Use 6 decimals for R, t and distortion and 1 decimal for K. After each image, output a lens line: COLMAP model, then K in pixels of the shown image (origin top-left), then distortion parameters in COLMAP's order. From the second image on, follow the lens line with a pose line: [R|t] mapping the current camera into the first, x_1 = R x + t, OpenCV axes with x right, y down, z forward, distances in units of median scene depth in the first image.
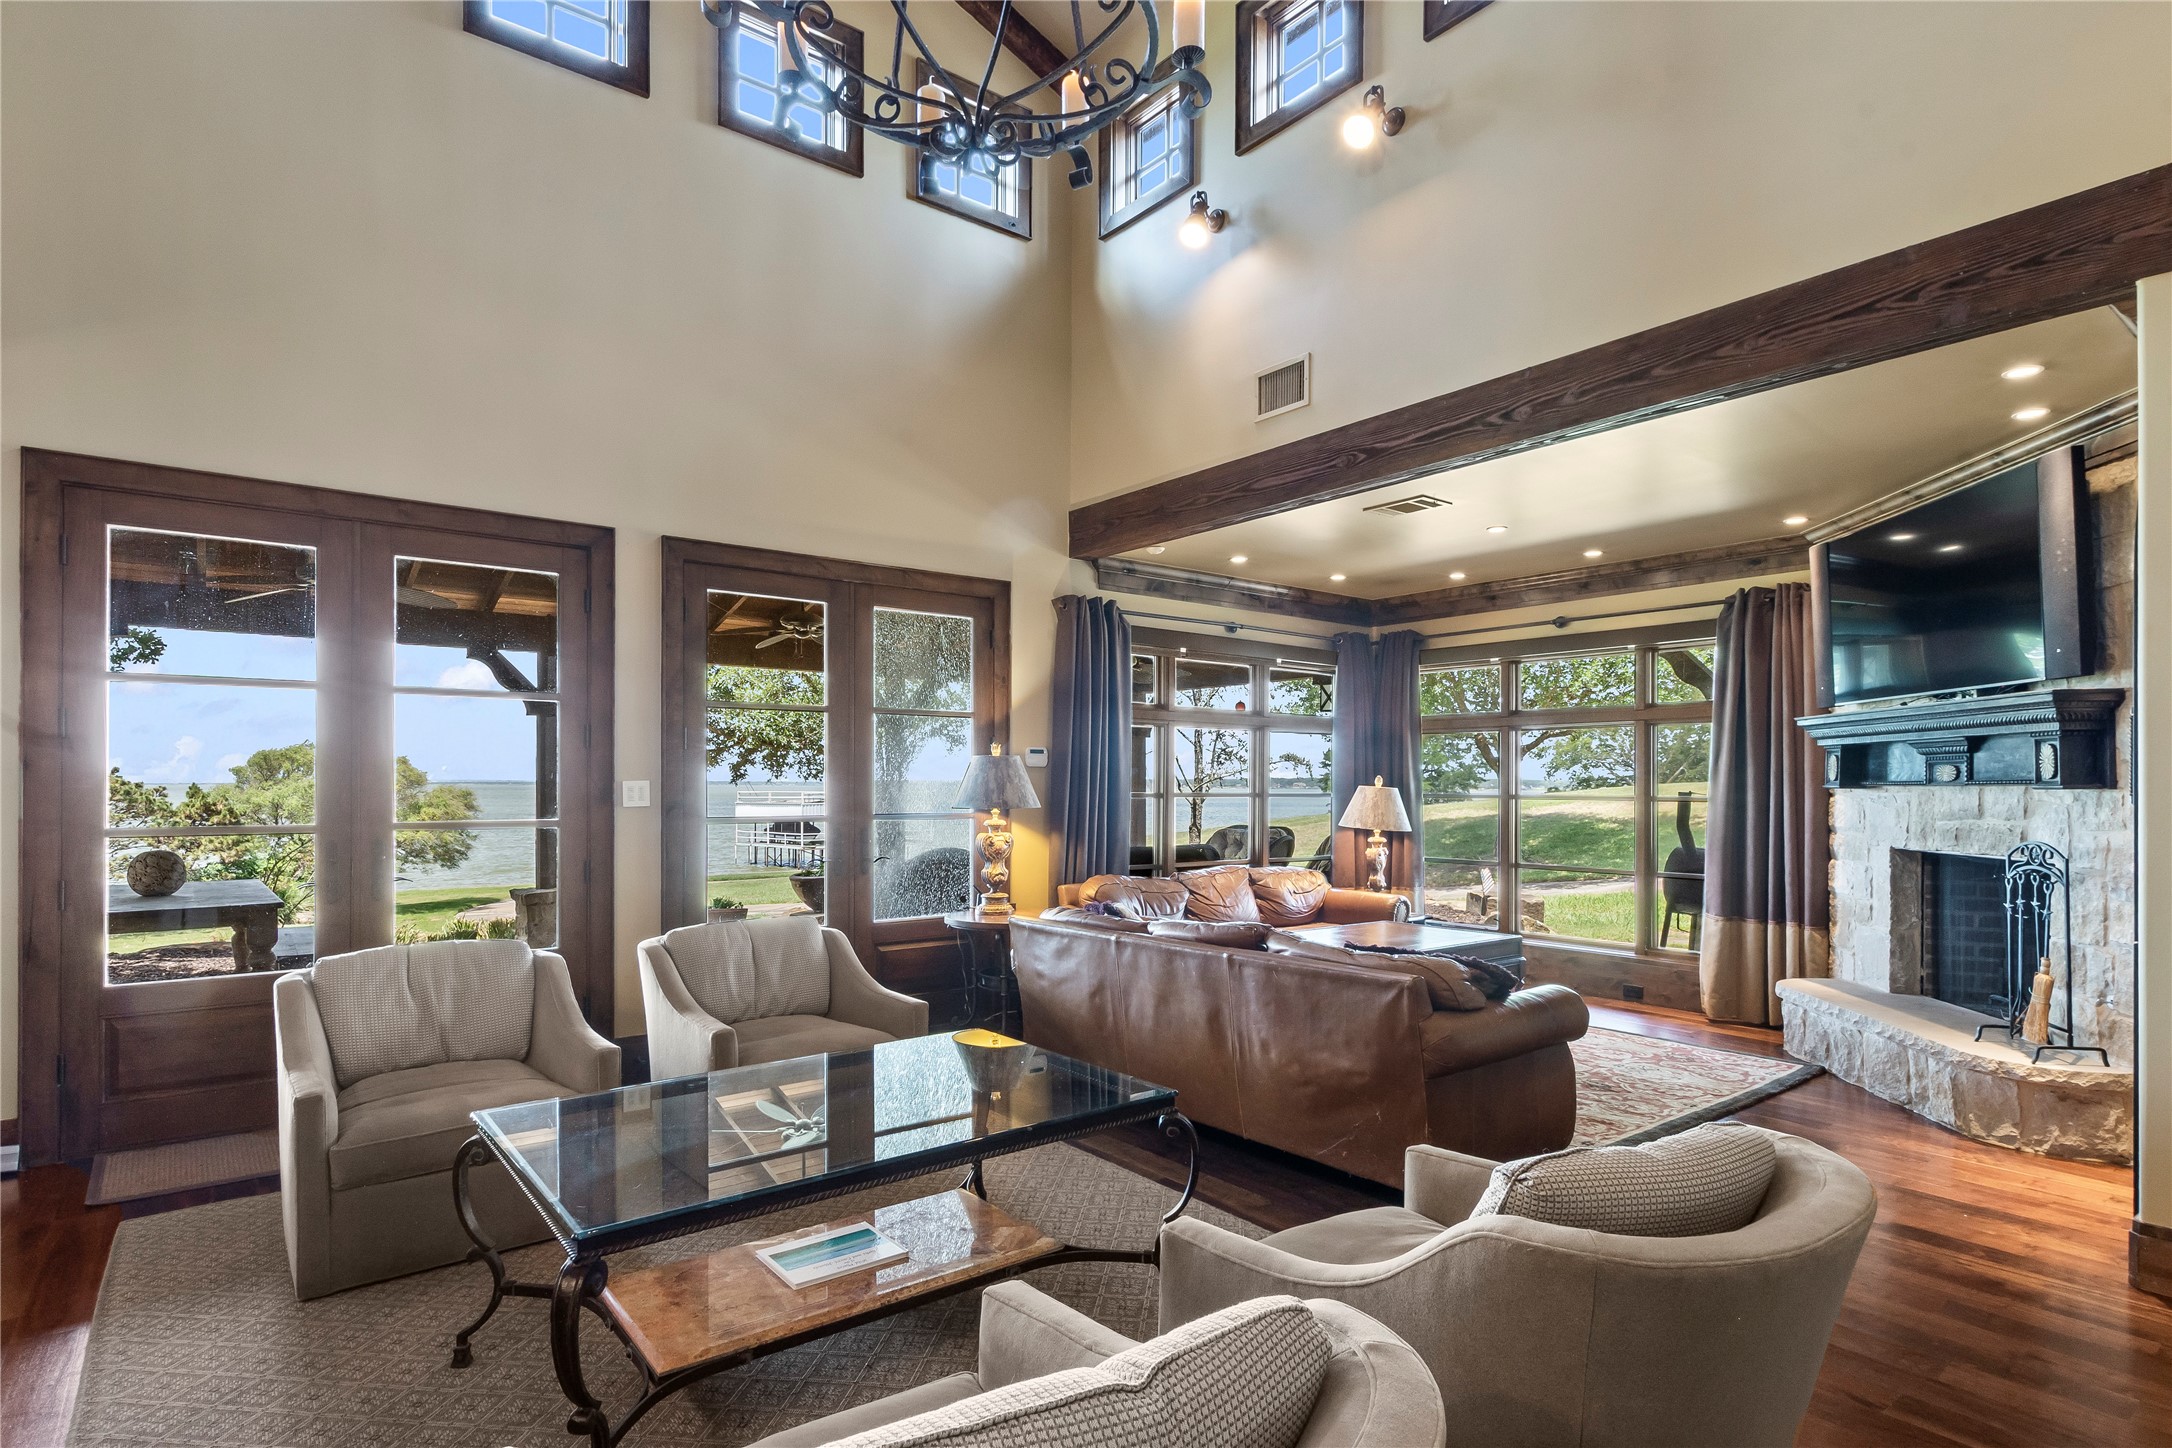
lens RADIAL K [[1135.1, 0, 1154.2], [0, 1135.1, 781.0], [0, 0, 1]] dist [-0.016718, 0.000179]
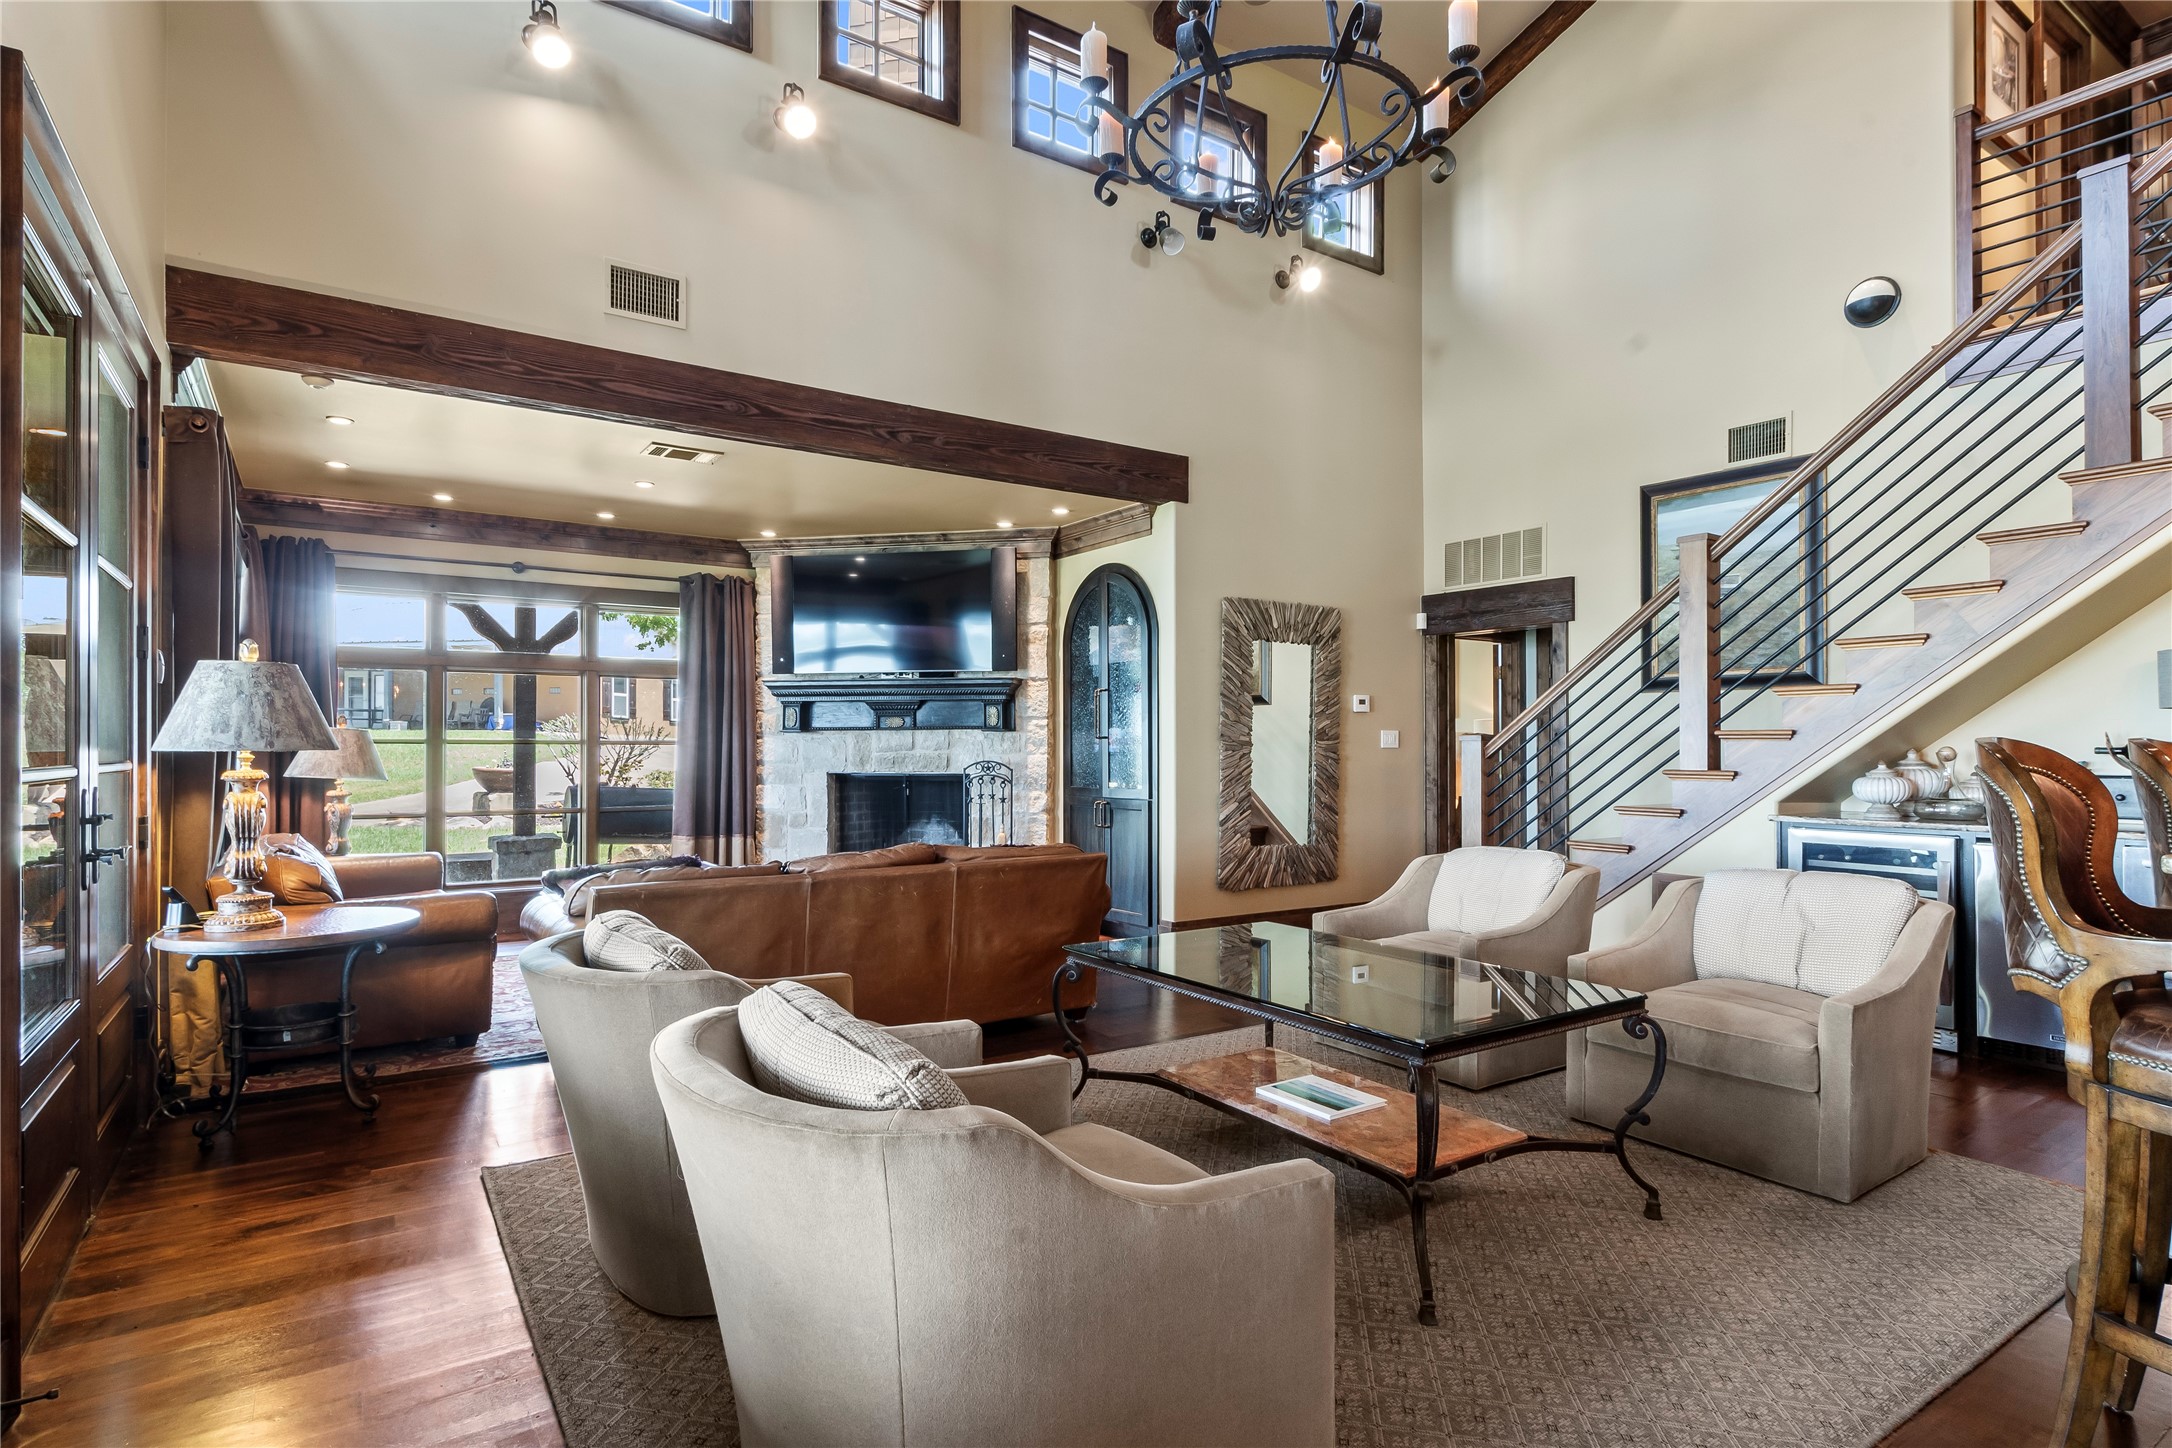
lens RADIAL K [[1103.5, 0, 1040.4], [0, 1103.5, 737.1], [0, 0, 1]] dist [-0.005871, -0.000565]
pose [[0.101077, 0.005153, 0.994865, -0.685648], [-0.005935, 0.999972, -0.004576, 0.016951], [-0.994861, -0.005442, 0.101105, 0.535979]]
